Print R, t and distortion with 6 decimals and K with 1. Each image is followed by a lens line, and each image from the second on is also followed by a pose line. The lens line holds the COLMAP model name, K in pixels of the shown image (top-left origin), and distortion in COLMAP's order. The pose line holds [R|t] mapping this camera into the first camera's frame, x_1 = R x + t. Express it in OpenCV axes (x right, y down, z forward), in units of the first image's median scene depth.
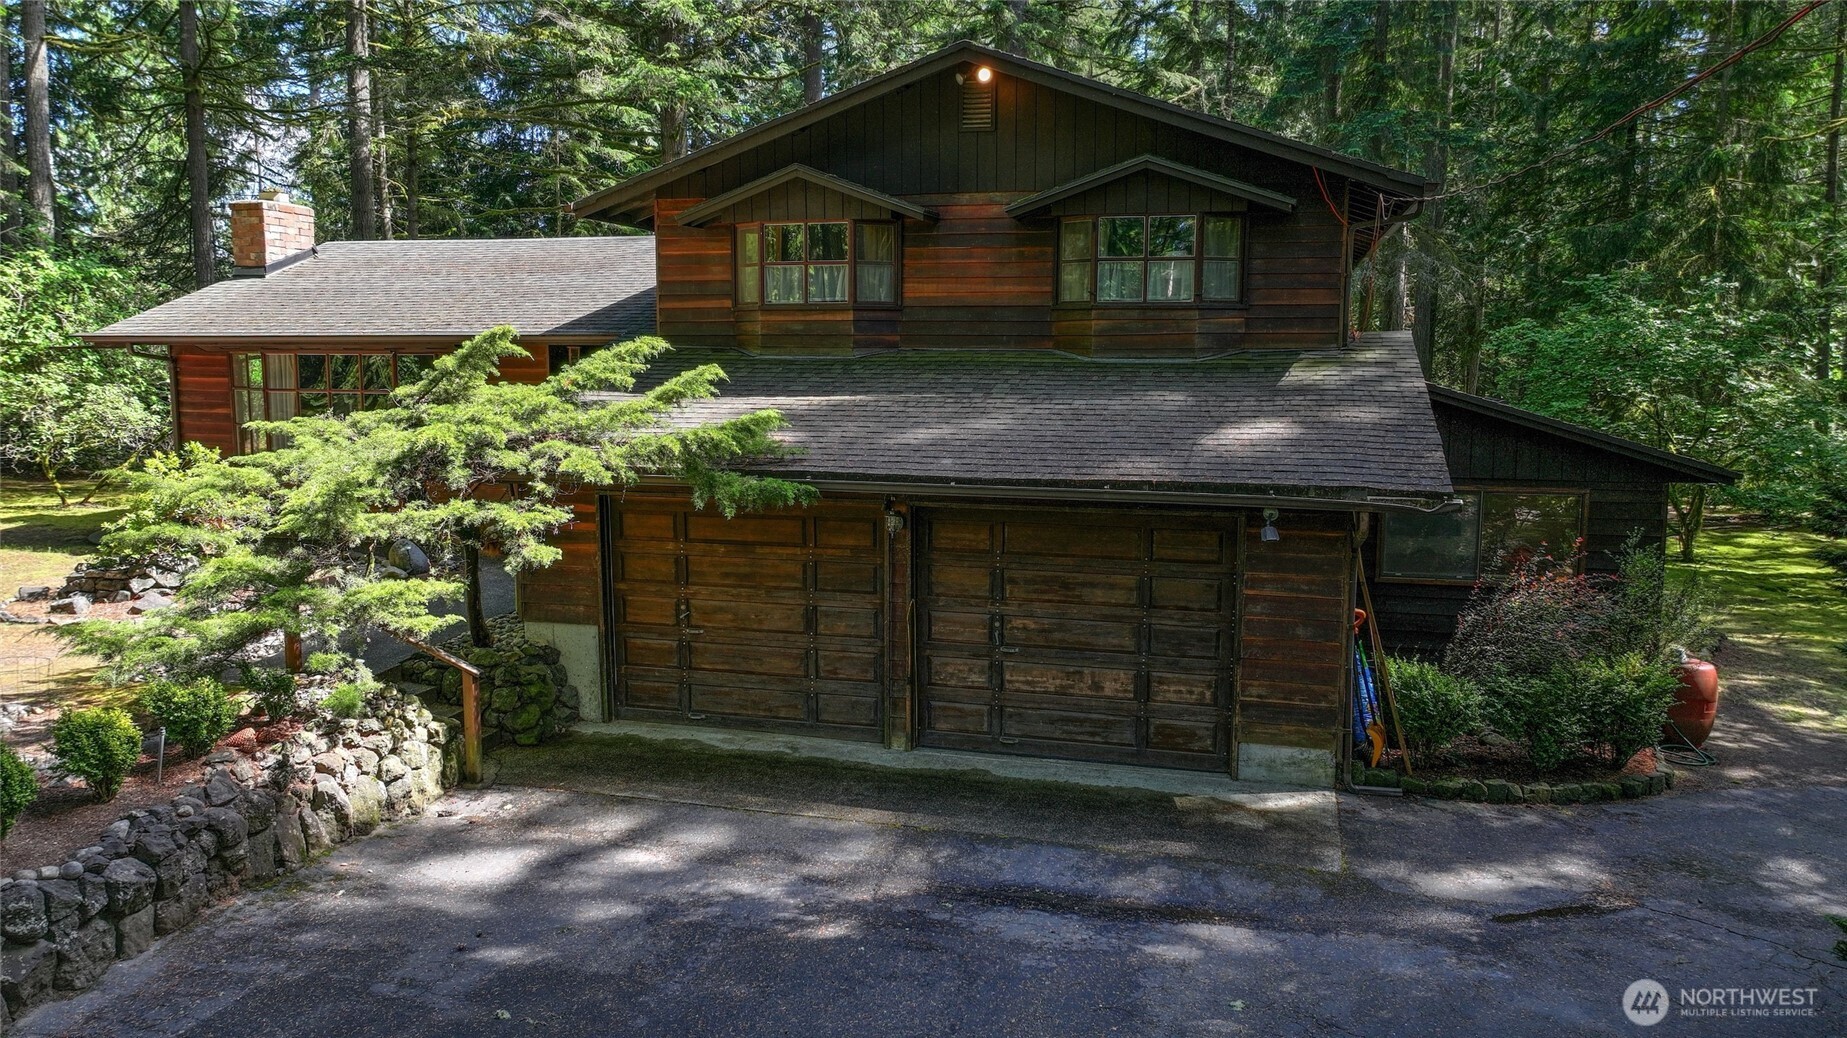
lens RADIAL K [[1320.8, 0, 923.5], [0, 1320.8, 519.0], [0, 0, 1]] dist [-0.003732, -0.001384]
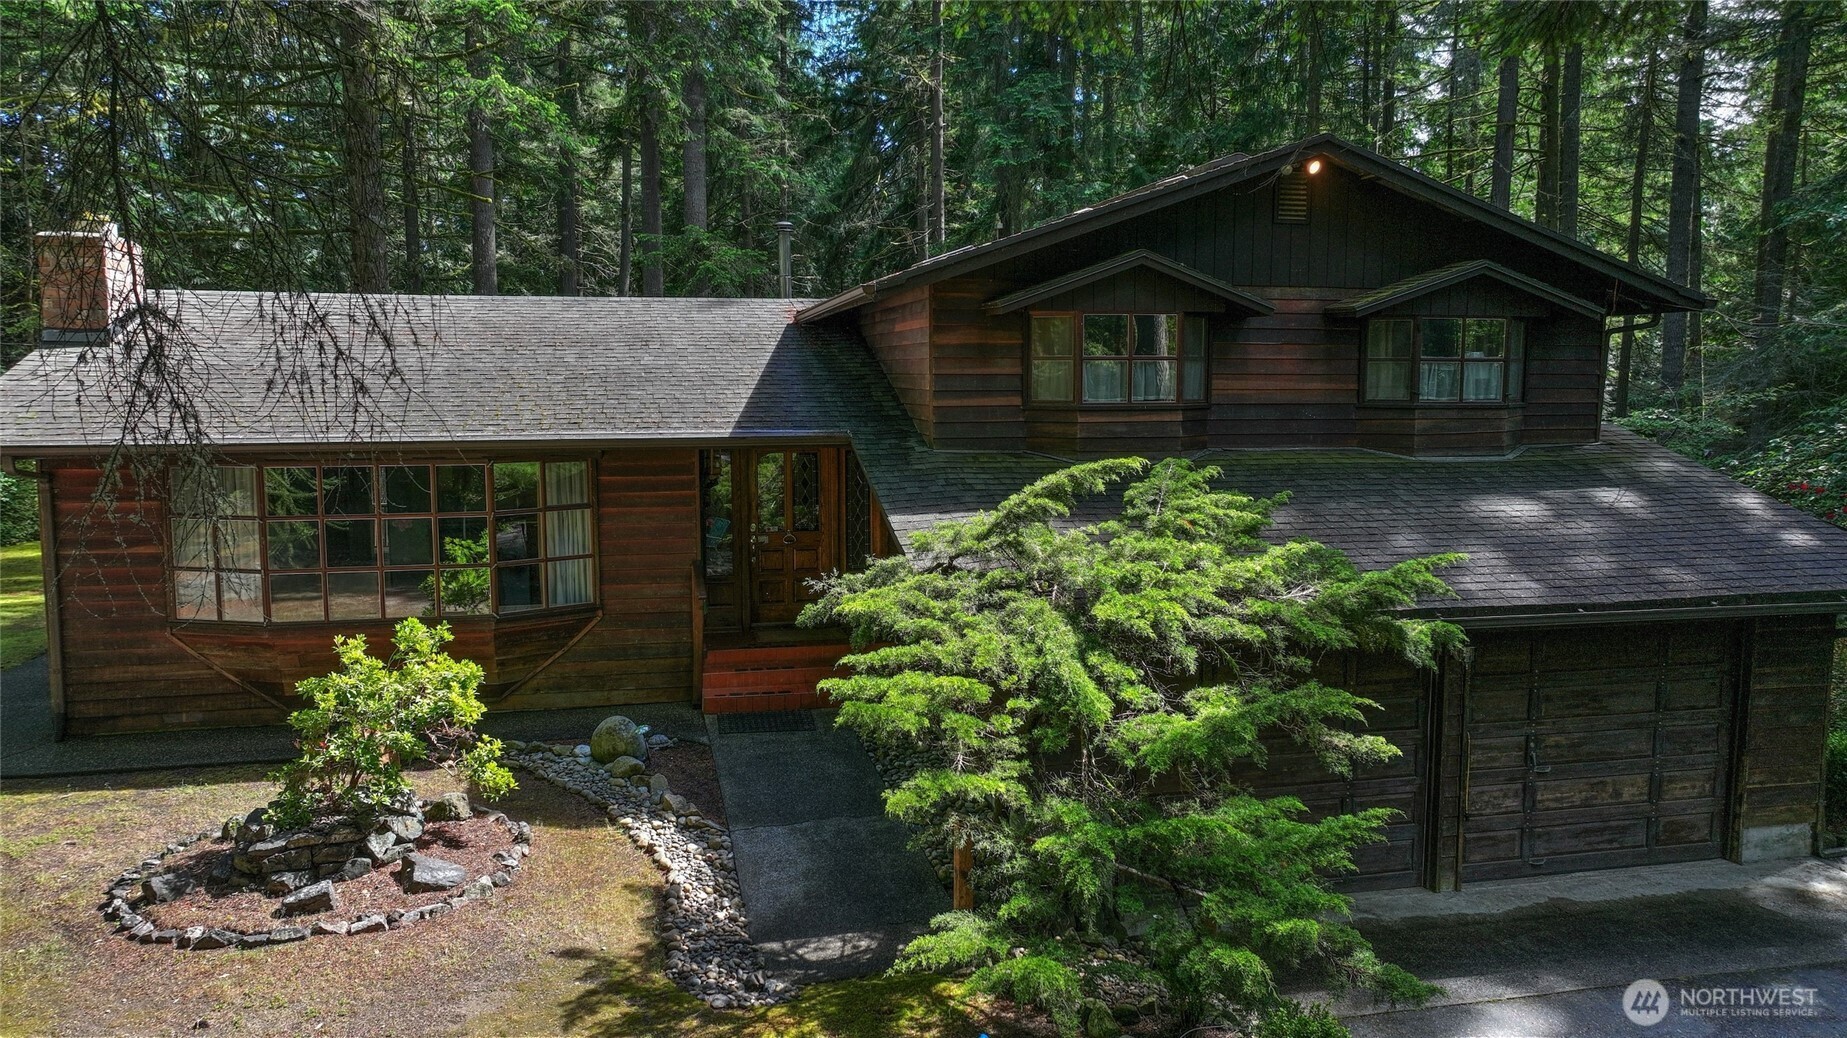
lens RADIAL K [[1312.3, 0, 923.5], [0, 1312.3, 519.0], [0, 0, 1]] dist [0.003949, 0.000371]
pose [[0.881575, -0.053874, 0.468960, -0.738035], [0.062793, 0.998021, -0.003390, -0.104834], [-0.467849, 0.032436, 0.883213, 0.326107]]
